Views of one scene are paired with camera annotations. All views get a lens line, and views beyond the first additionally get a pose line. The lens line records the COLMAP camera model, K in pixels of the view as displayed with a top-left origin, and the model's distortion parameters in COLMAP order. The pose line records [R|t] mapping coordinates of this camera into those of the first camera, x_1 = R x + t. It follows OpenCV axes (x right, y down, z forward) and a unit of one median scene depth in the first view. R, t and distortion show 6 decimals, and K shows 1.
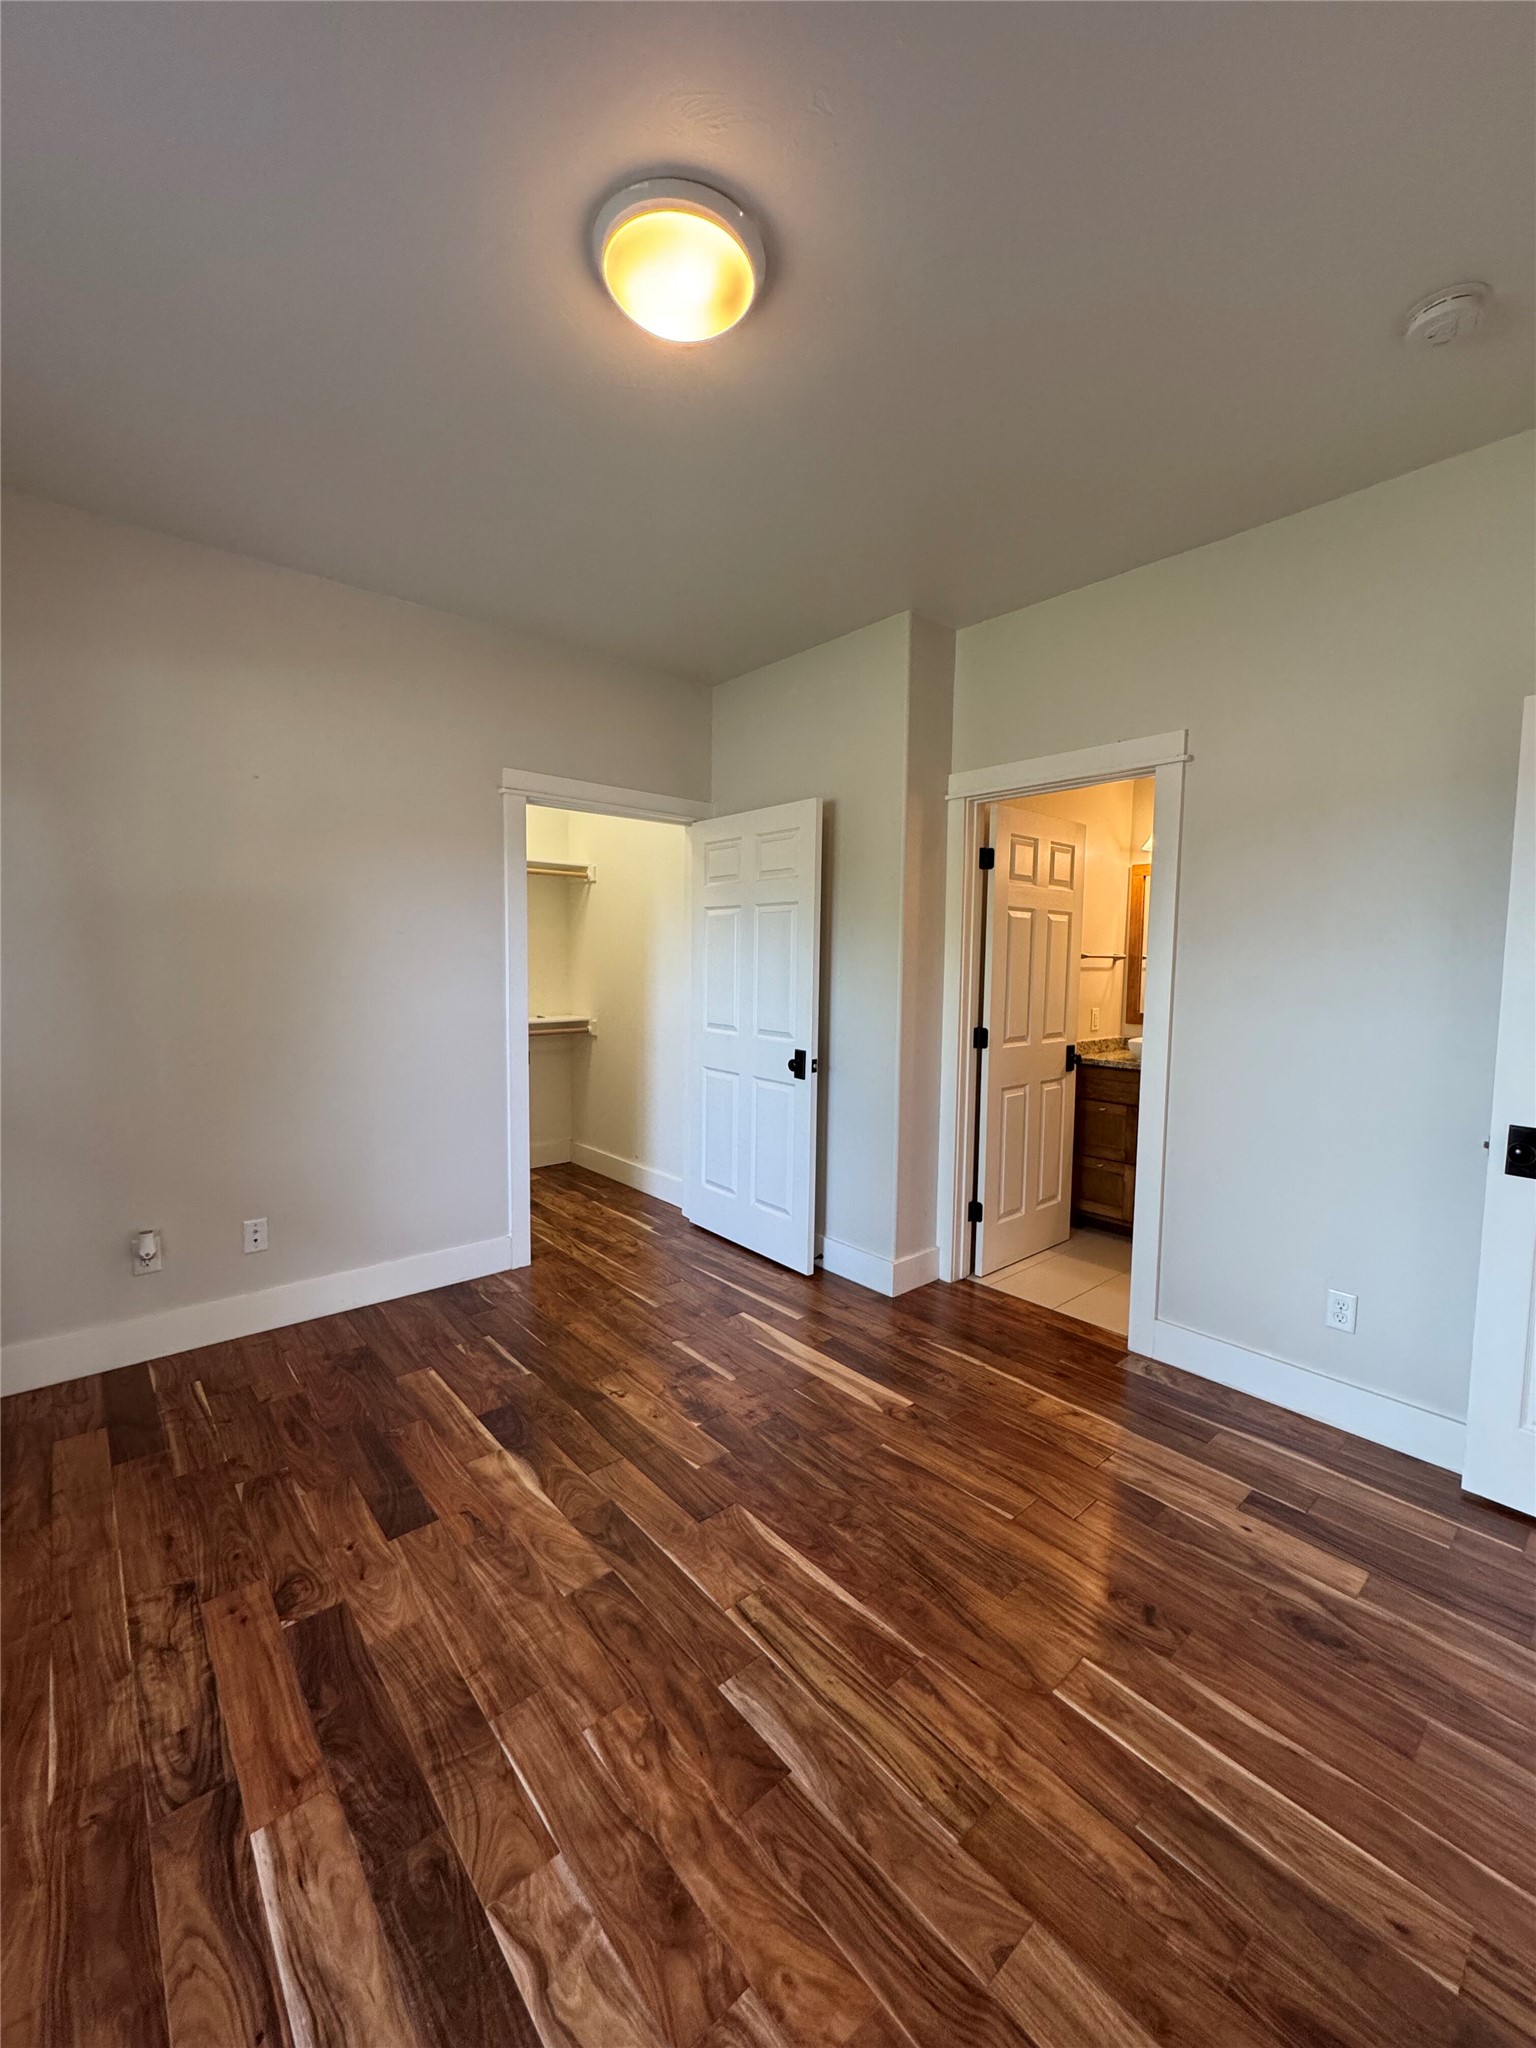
lens RADIAL K [[818.7, 0, 769.5], [0, 818.7, 1026.1], [0, 0, 1]] dist [-0.004747, 0.000841]
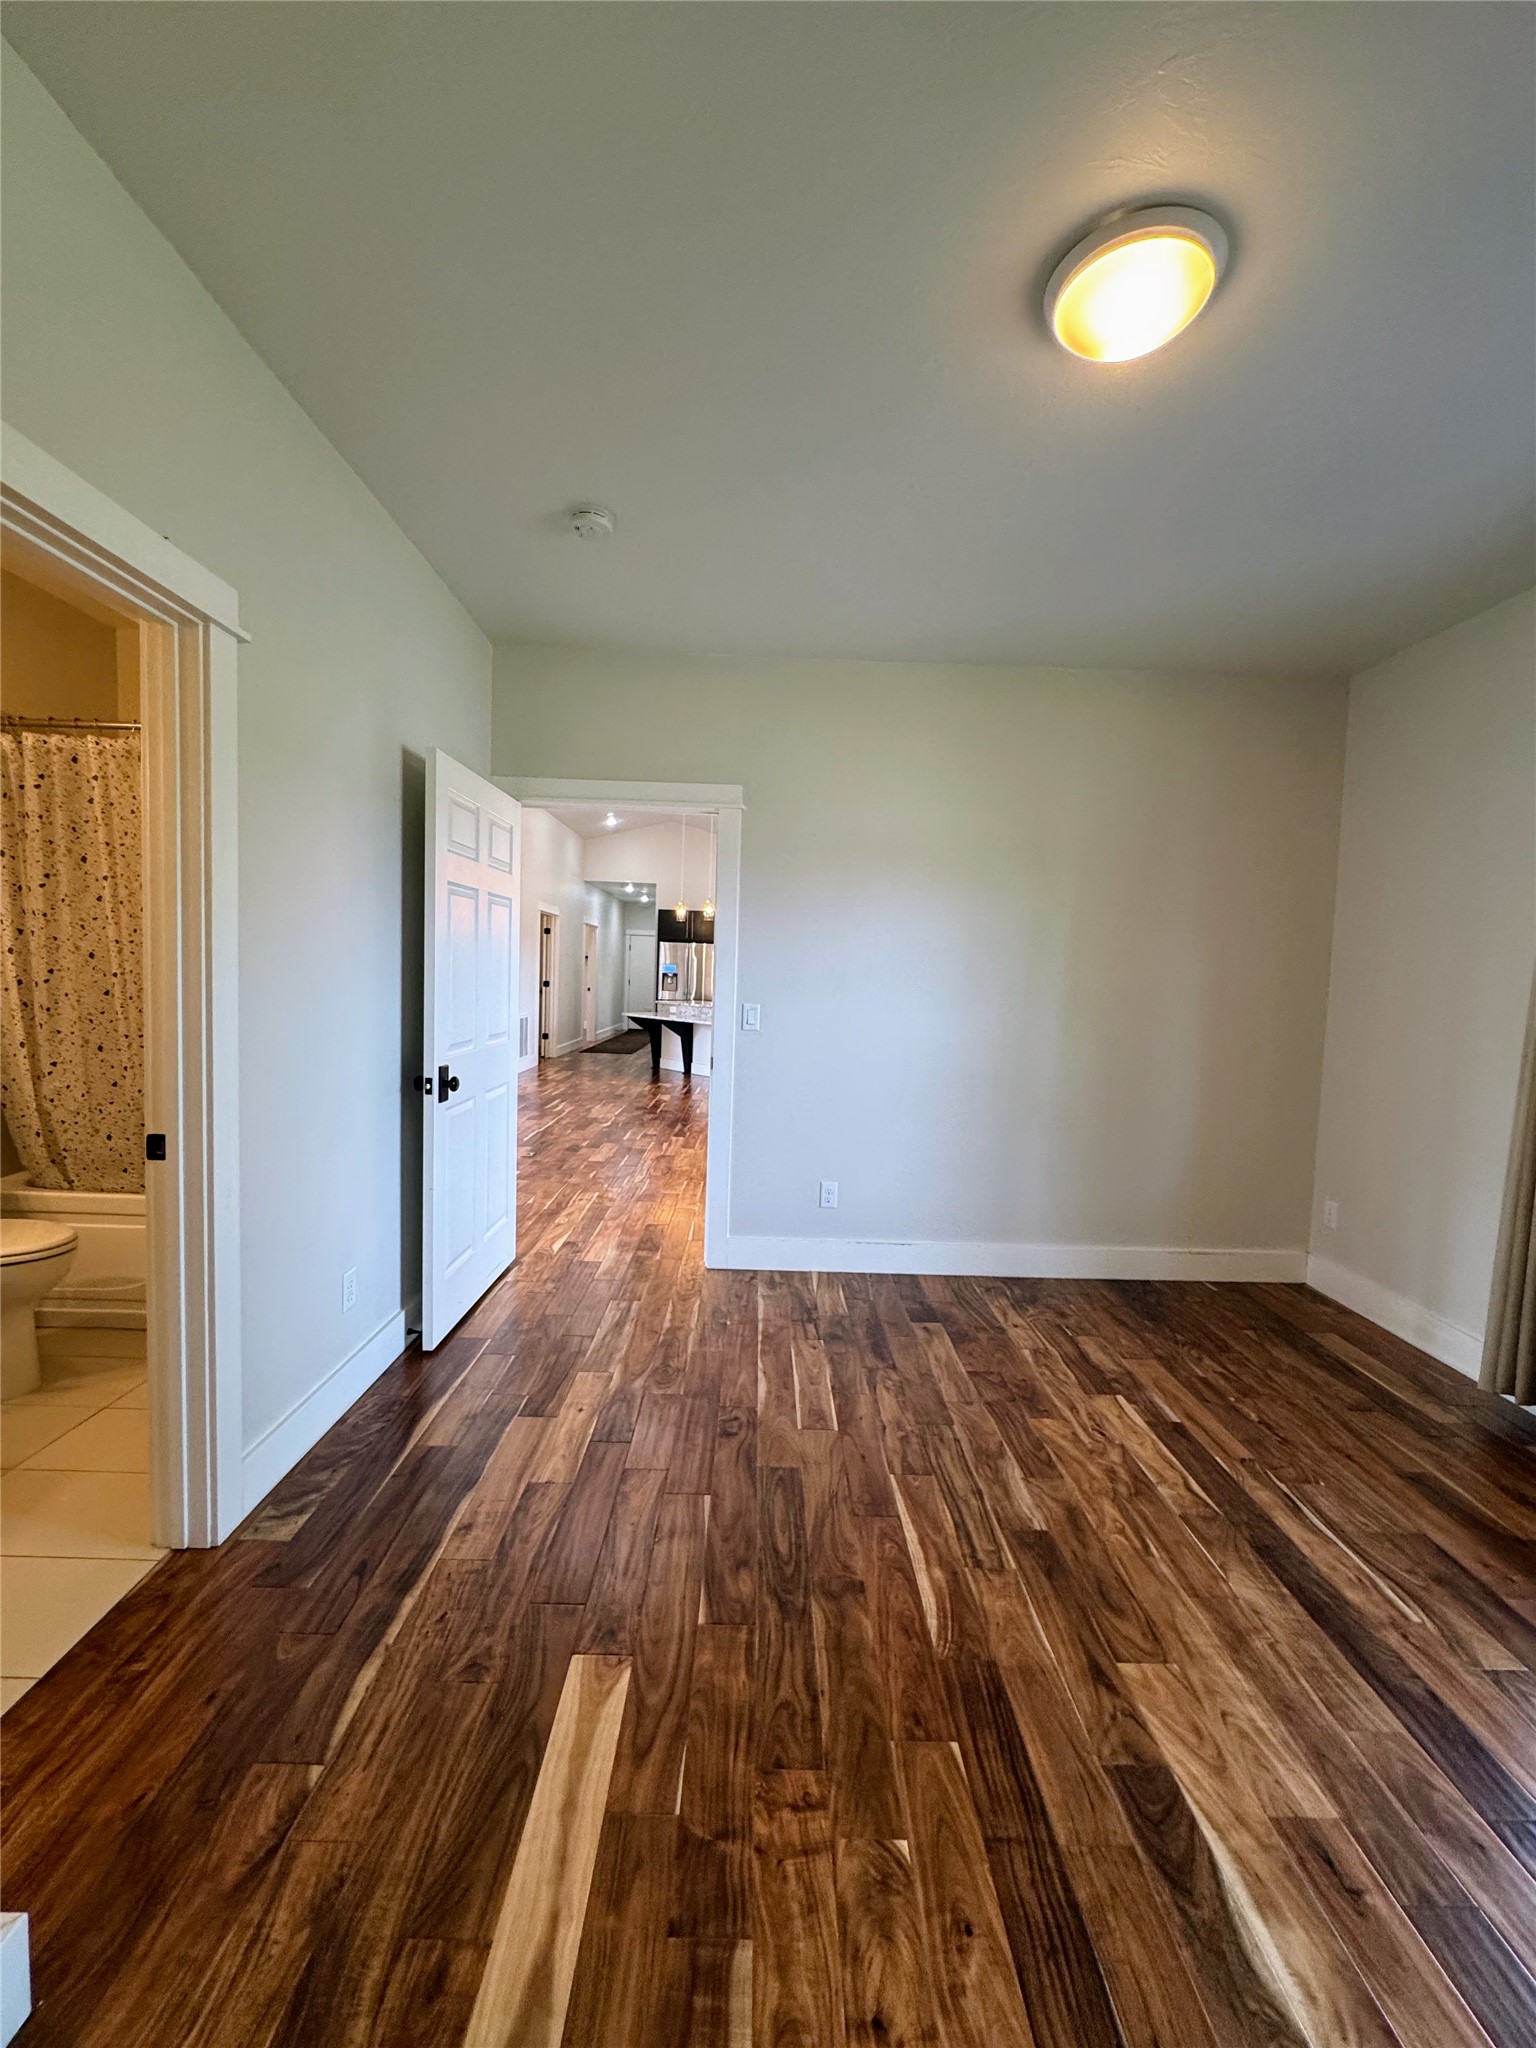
lens RADIAL K [[818.7, 0, 767.8], [0, 818.7, 1021.9], [0, 0, 1]] dist [-0.004747, 0.000841]
pose [[-0.762880, -0.081436, 0.641391, -0.411153], [0.005531, 0.991177, 0.132427, -0.142328], [-0.646517, 0.104573, -0.755699, 1.820652]]
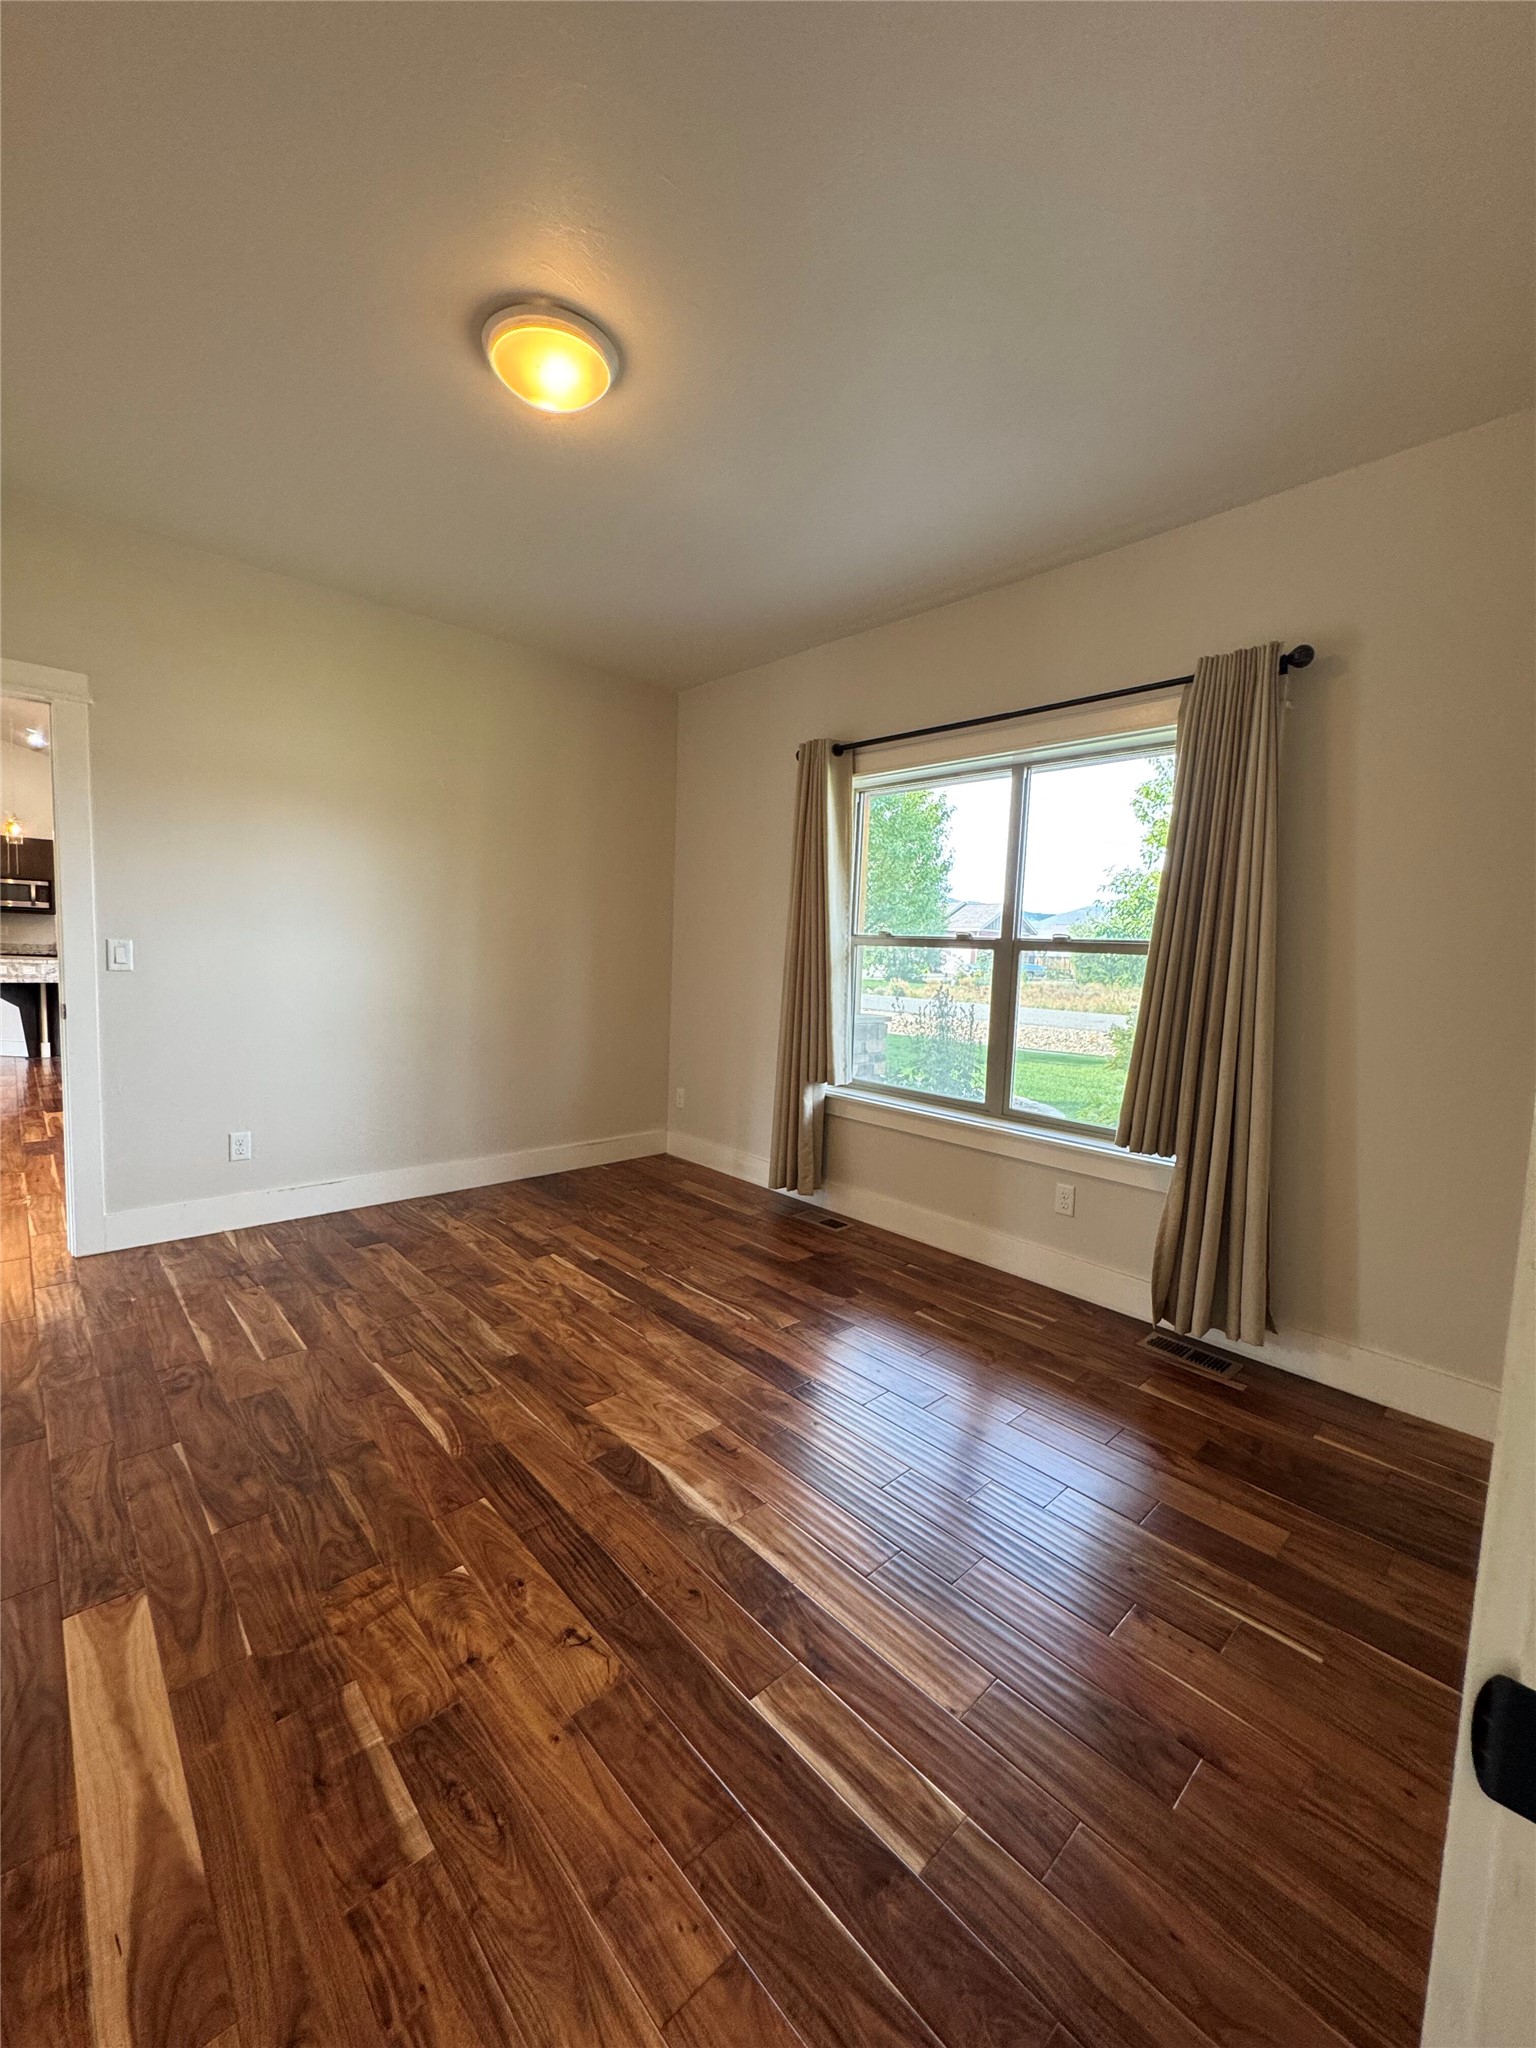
lens RADIAL K [[818.7, 0, 774.3], [0, 818.7, 1024.6], [0, 0, 1]] dist [-0.004747, 0.000841]
pose [[-0.997437, -0.050940, -0.050245, -0.379490], [-0.058780, 0.983780, 0.169474, -0.115334], [0.040797, 0.171993, -0.984253, 2.084762]]
